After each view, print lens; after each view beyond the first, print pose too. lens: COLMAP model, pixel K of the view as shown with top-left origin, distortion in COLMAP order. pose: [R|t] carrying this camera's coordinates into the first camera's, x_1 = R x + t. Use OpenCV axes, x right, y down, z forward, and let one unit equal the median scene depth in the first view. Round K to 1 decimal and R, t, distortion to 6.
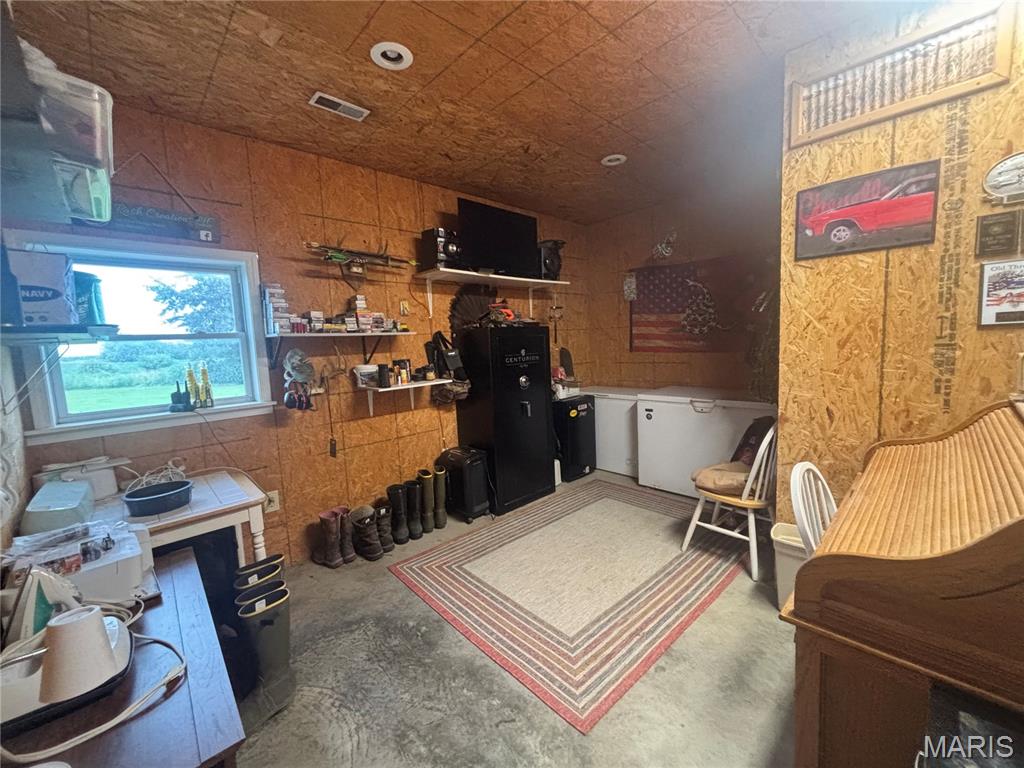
lens RADIAL K [[410.8, 0, 512.0], [0, 410.8, 384.0], [0, 0, 1]] dist [0.001716, -0.000736]
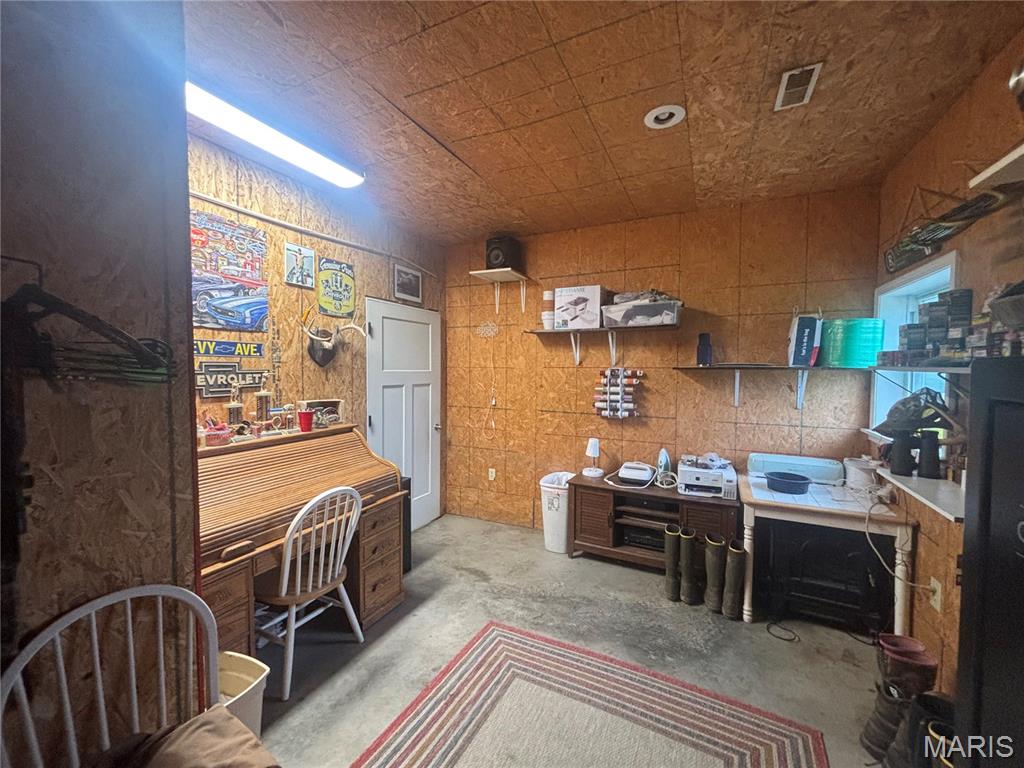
lens RADIAL K [[410.8, 0, 512.0], [0, 410.8, 384.0], [0, 0, 1]] dist [0.001716, -0.000736]
pose [[-0.936958, 0.063444, -0.343633, 0.480116], [0.011616, 0.988492, 0.150828, -0.274815], [0.349248, 0.137328, -0.926913, 1.932440]]
